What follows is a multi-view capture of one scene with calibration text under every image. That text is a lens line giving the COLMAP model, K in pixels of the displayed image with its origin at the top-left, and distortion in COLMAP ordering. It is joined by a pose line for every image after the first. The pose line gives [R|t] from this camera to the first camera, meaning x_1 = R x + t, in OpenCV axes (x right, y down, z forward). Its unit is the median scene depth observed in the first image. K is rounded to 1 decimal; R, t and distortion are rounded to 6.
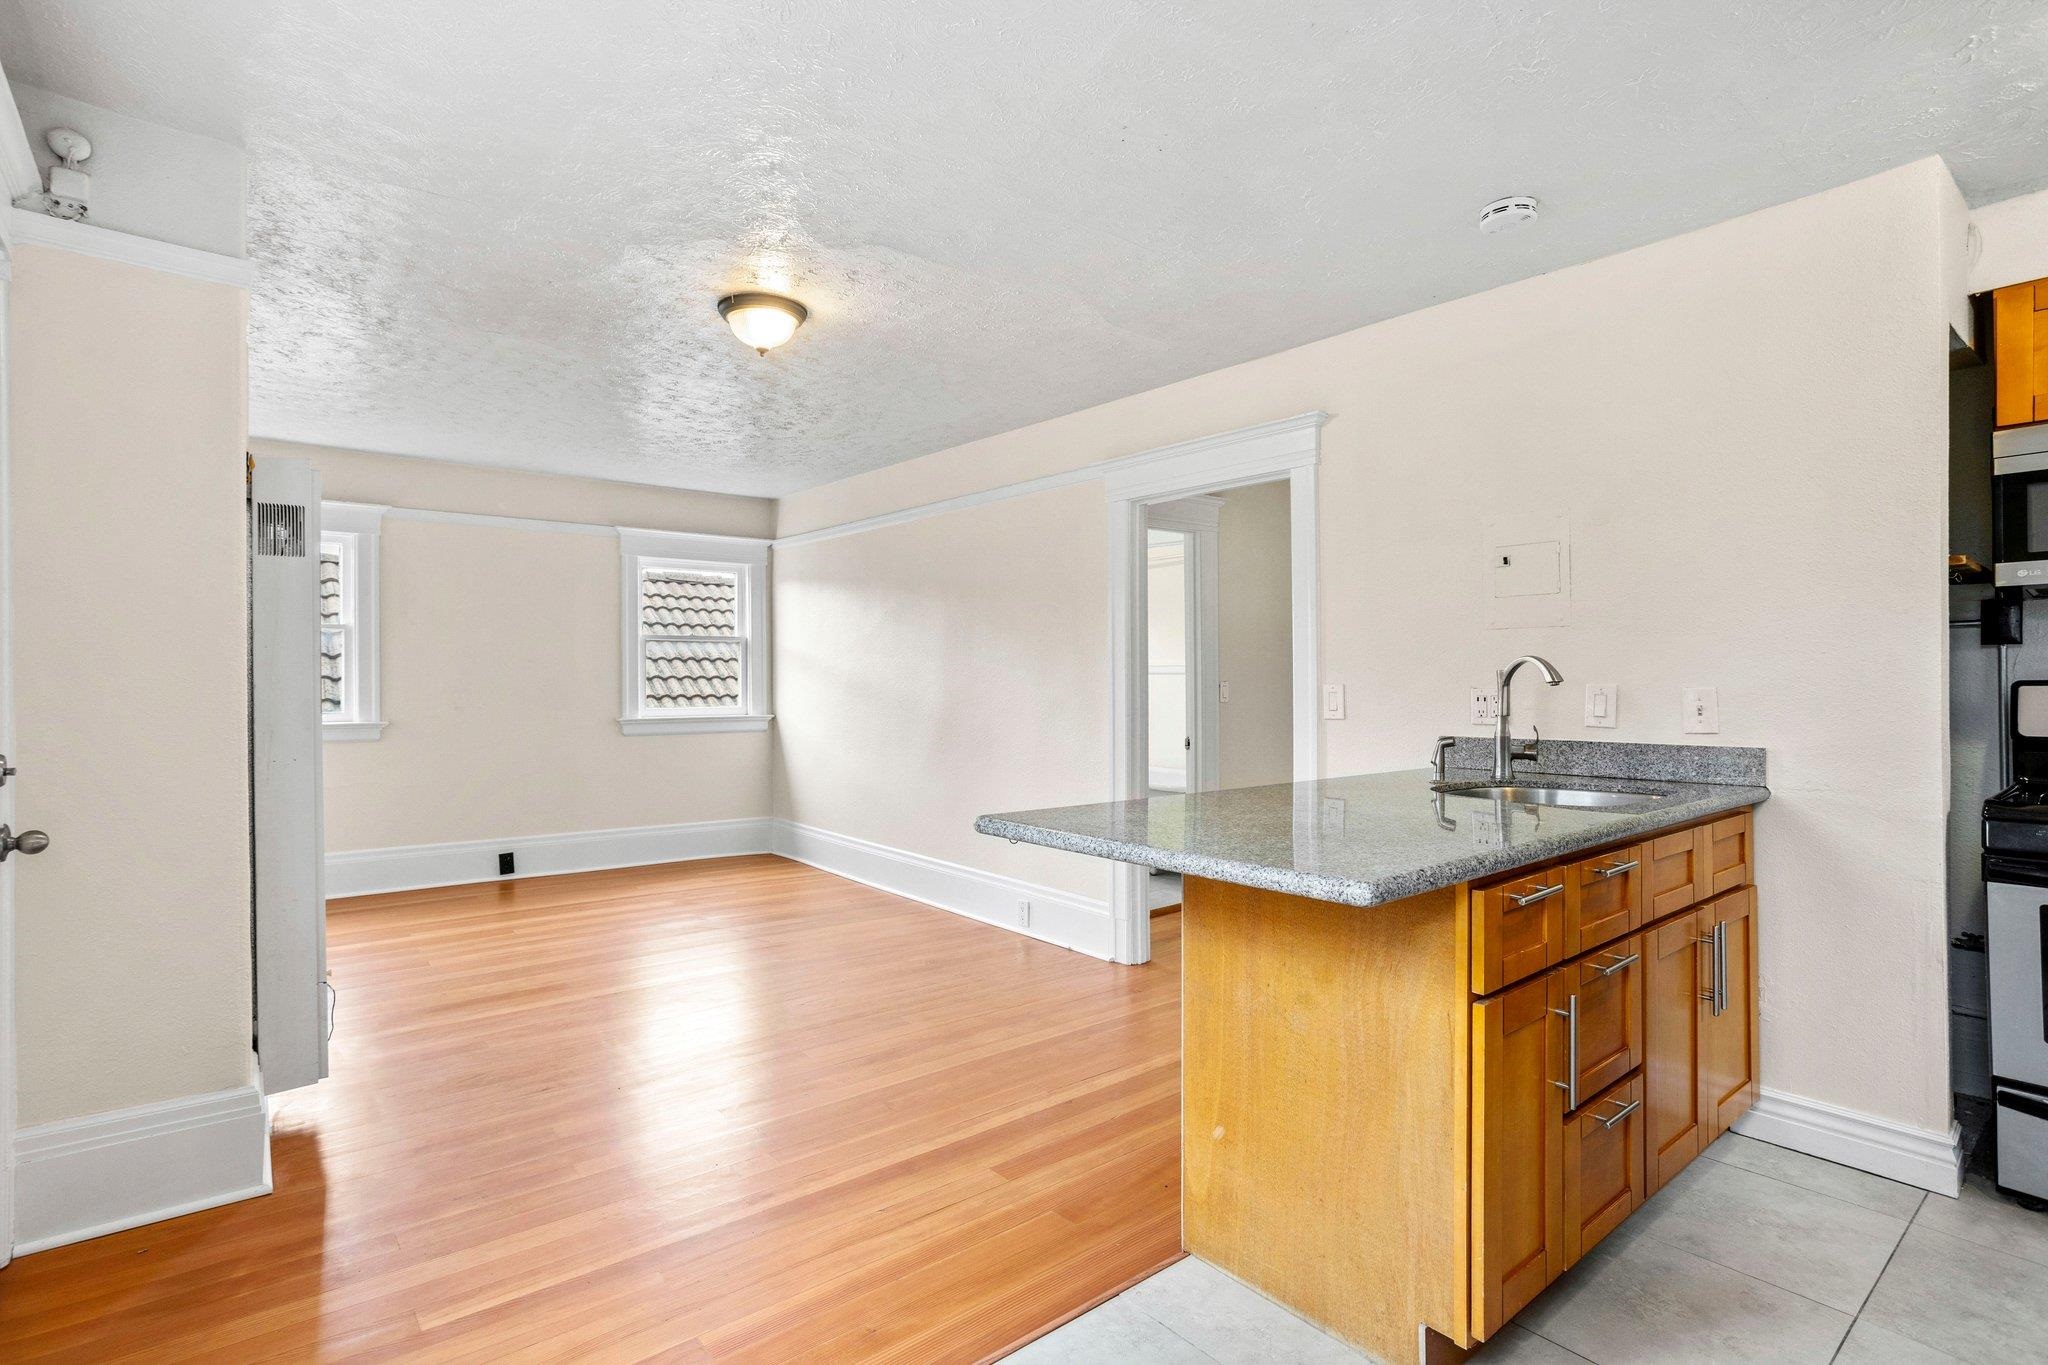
lens RADIAL K [[1002.0, 0, 1024.0], [0, 1002.0, 682.5], [0, 0, 1]] dist [-0.002790, 0.000595]
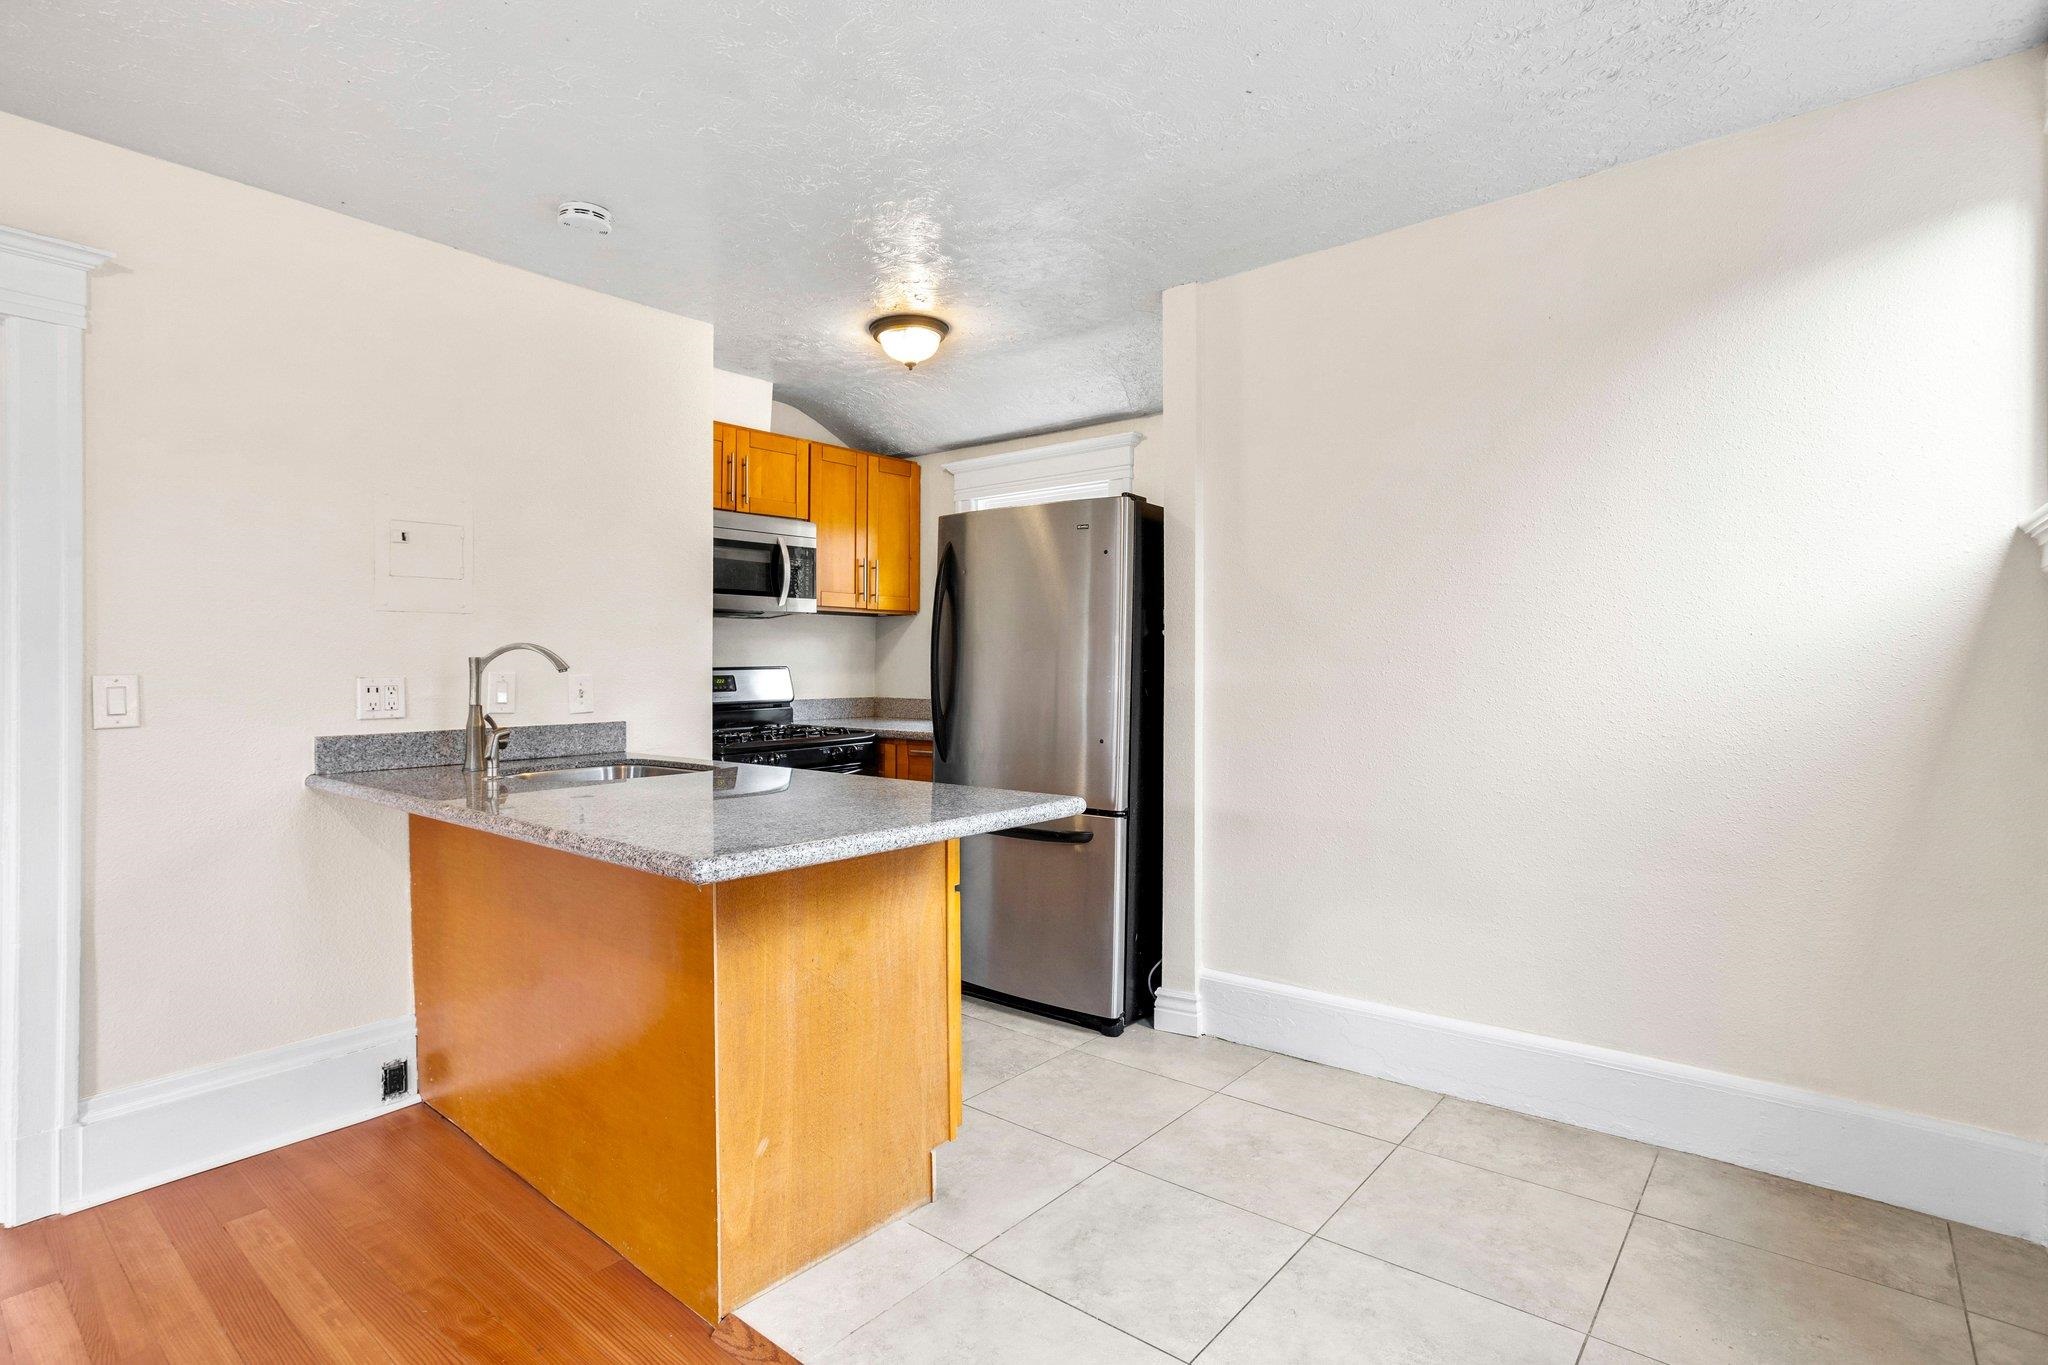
lens RADIAL K [[1002.0, 0, 1024.0], [0, 1002.0, 682.5], [0, 0, 1]] dist [-0.002790, 0.000595]
pose [[-0.175081, -0.009572, 0.984507, -0.821988], [0.009163, 0.999894, 0.011351, 0.009129], [-0.984511, 0.011008, -0.174975, 0.990120]]
